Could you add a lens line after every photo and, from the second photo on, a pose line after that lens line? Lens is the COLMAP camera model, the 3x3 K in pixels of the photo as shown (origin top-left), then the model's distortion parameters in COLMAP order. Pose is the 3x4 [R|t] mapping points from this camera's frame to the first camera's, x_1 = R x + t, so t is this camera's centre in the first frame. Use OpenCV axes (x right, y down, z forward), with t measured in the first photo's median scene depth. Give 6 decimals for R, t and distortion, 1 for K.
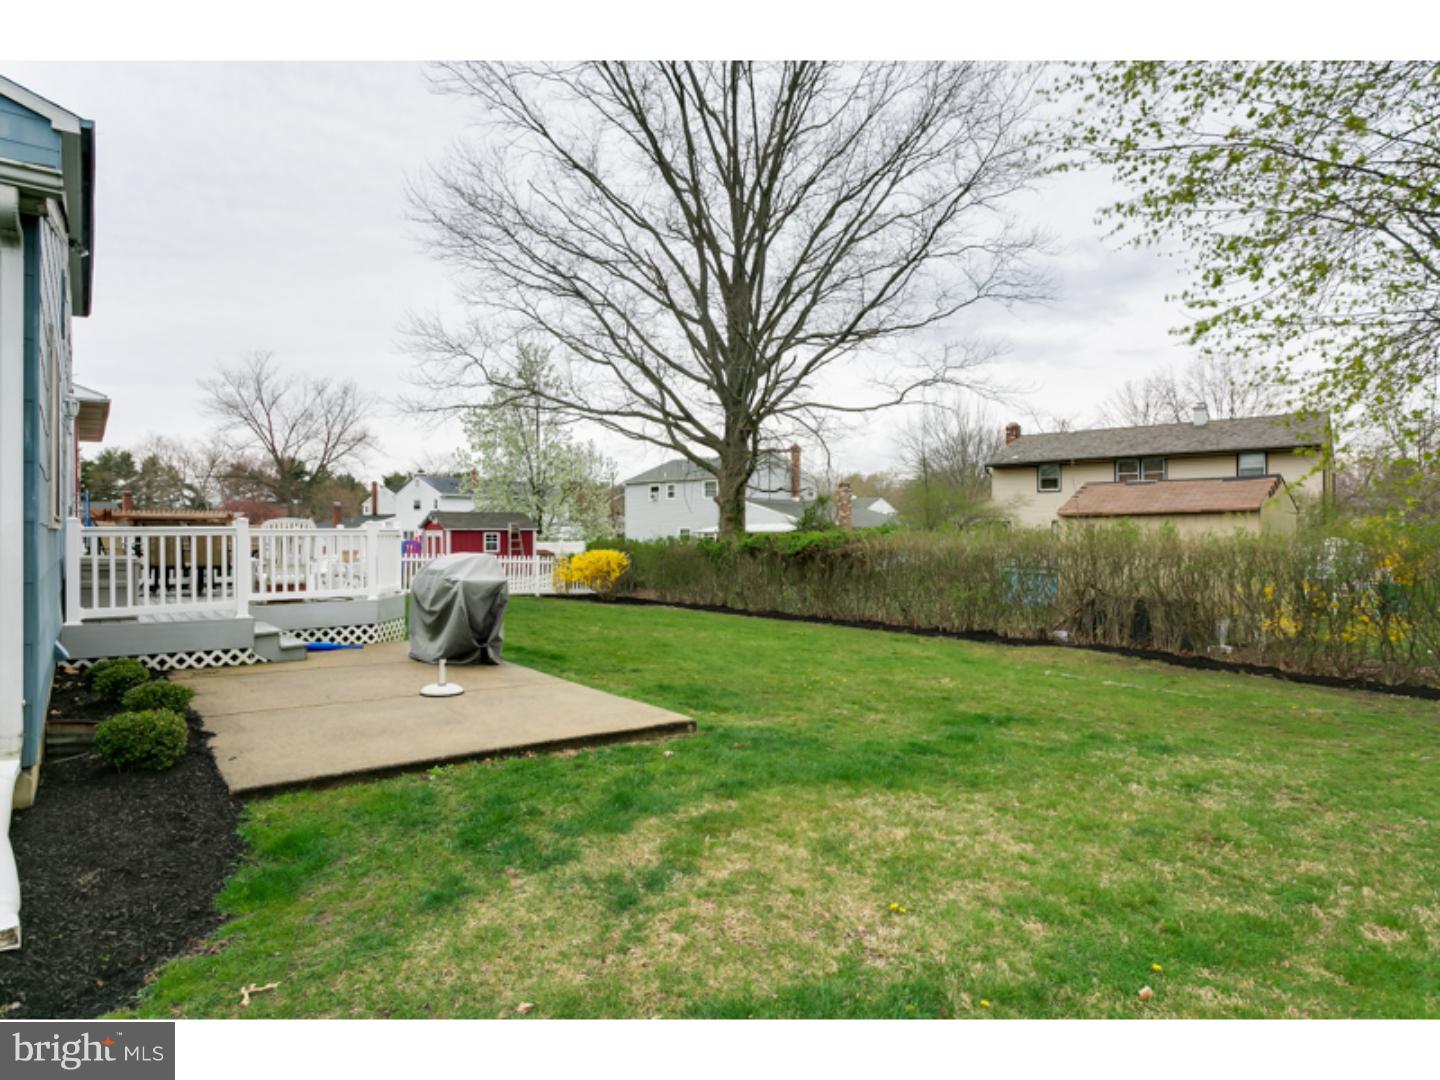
lens RADIAL K [[817.5, 0, 720.0], [0, 817.5, 540.0], [0, 0, 1]] dist [-0.000086, 0.001022]
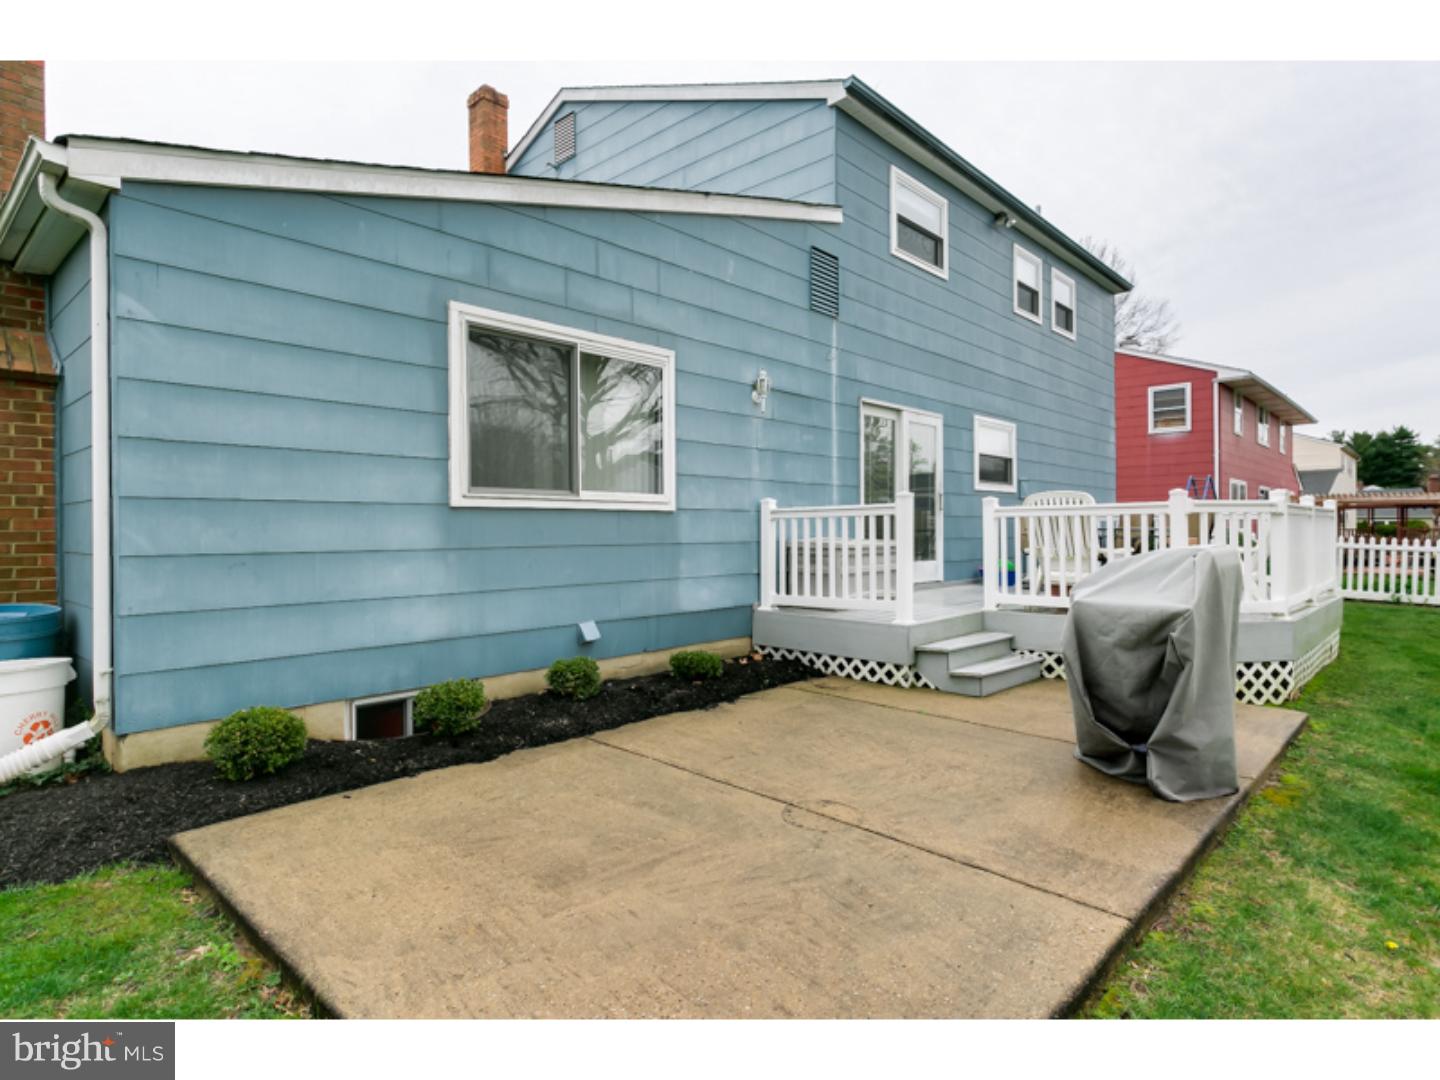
lens RADIAL K [[792.5, 0, 720.0], [0, 792.5, 540.0], [0, 0, 1]] dist [-0.014799, 0.000266]
pose [[0.153911, 0.011285, -0.988020, 0.013804], [0.001815, 0.999930, 0.011704, 0.001117], [0.988083, -0.003595, 0.153880, 0.090906]]
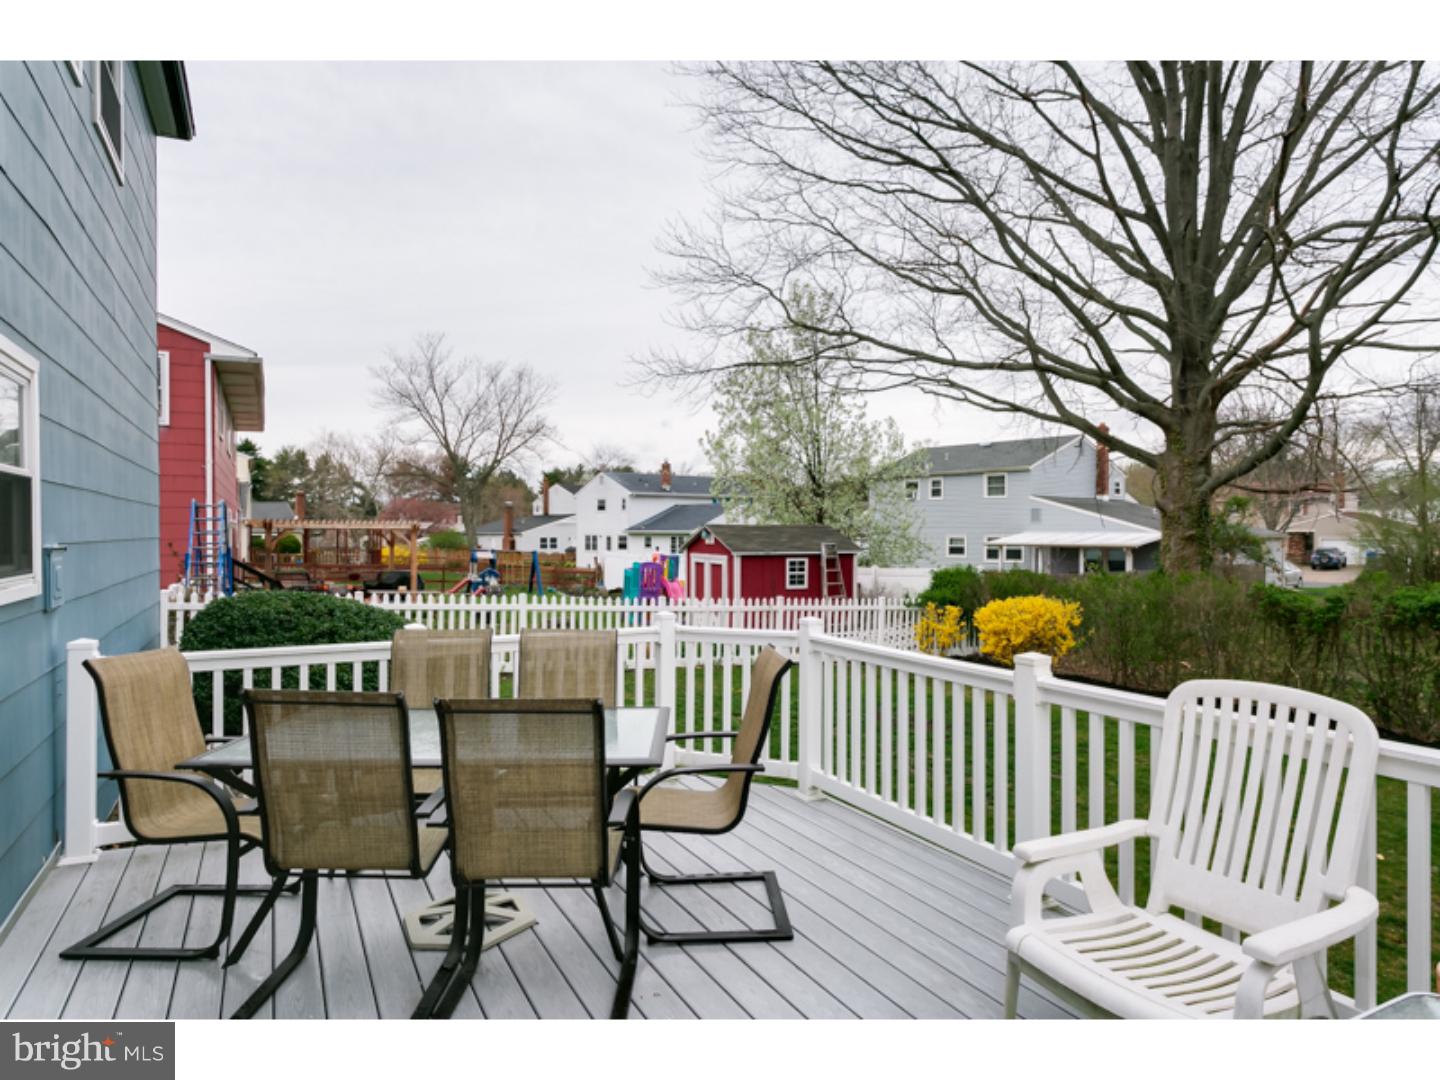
lens RADIAL K [[869.0, 0, 720.0], [0, 869.0, 540.0], [0, 0, 1]] dist [0.001598, 0.000733]
pose [[0.983728, 0.004352, -0.179610, -0.087196], [-0.003802, 0.999987, 0.003410, -0.010182], [0.179623, -0.002672, 0.983732, 0.128147]]
